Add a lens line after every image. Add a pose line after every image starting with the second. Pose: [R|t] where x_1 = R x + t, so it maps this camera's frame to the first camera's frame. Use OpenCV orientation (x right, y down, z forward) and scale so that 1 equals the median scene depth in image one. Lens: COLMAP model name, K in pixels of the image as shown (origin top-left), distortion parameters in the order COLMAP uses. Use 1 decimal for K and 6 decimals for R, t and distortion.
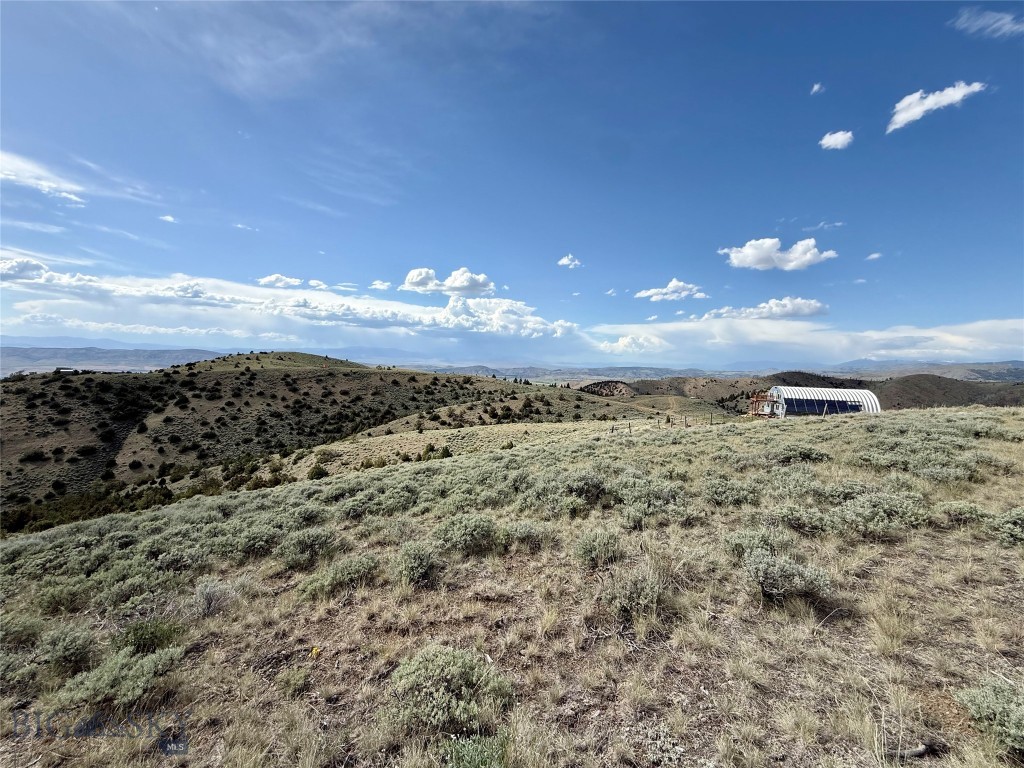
lens RADIAL K [[409.3, 0, 506.7], [0, 409.3, 385.9], [0, 0, 1]] dist [0.000904, -0.000005]
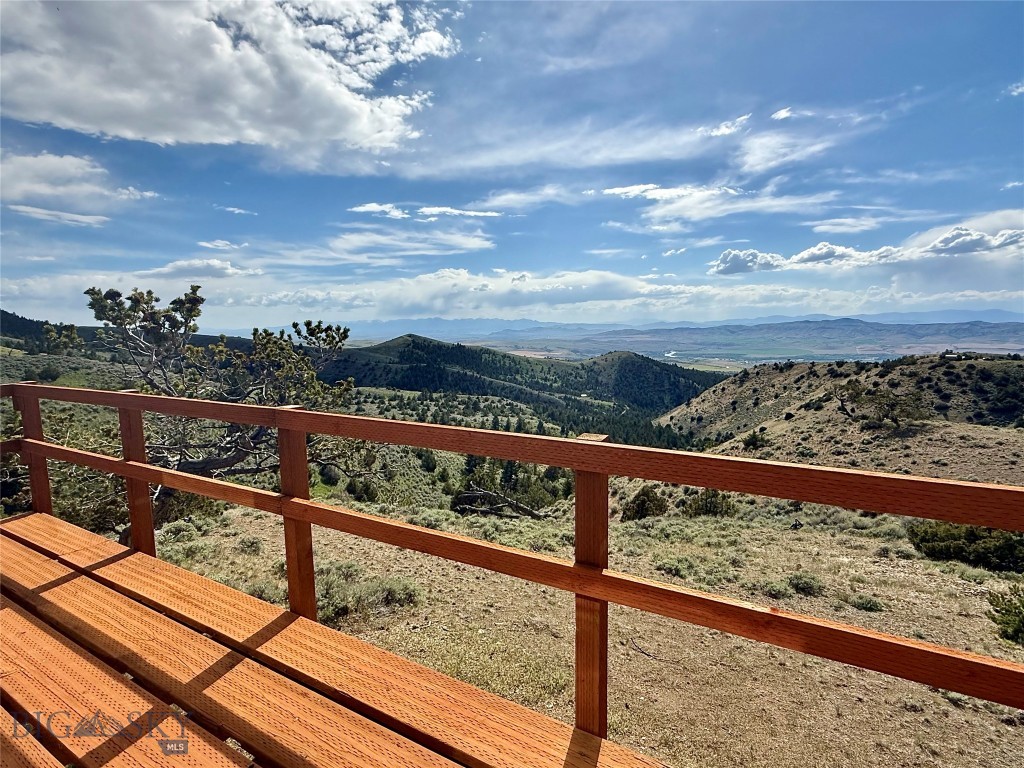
lens RADIAL K [[532.4, 0, 509.8], [0, 532.4, 382.5], [0, 0, 1]] dist [-0.004920, -0.000769]
pose [[0.061193, 0.074376, -0.995351, 0.155148], [-0.048930, 0.996244, 0.071435, -0.013583], [0.996926, 0.044332, 0.064603, -0.156731]]
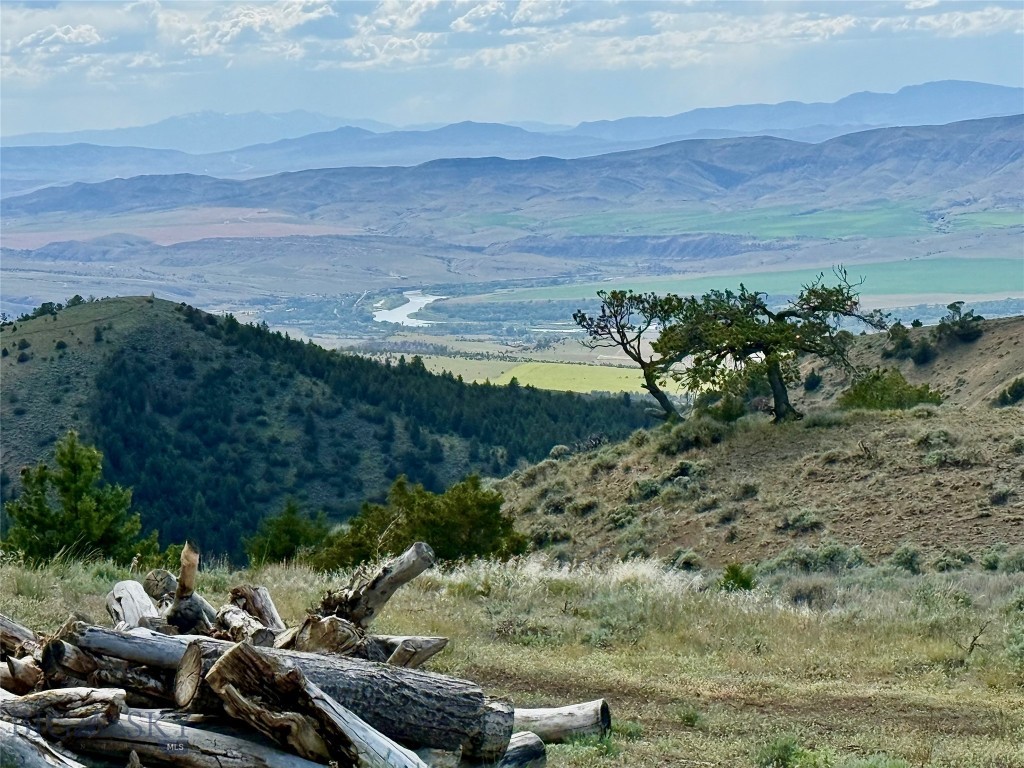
lens RADIAL K [[3174.2, 0, 519.5], [0, 3174.2, 380.8], [0, 0, 1]] dist [0.145603, 0.000000]
pose [[0.379507, 0.028102, -0.924762, 0.231116], [-0.013492, 0.999600, 0.024839, -0.004002], [0.925090, 0.003050, 0.379735, -0.142526]]
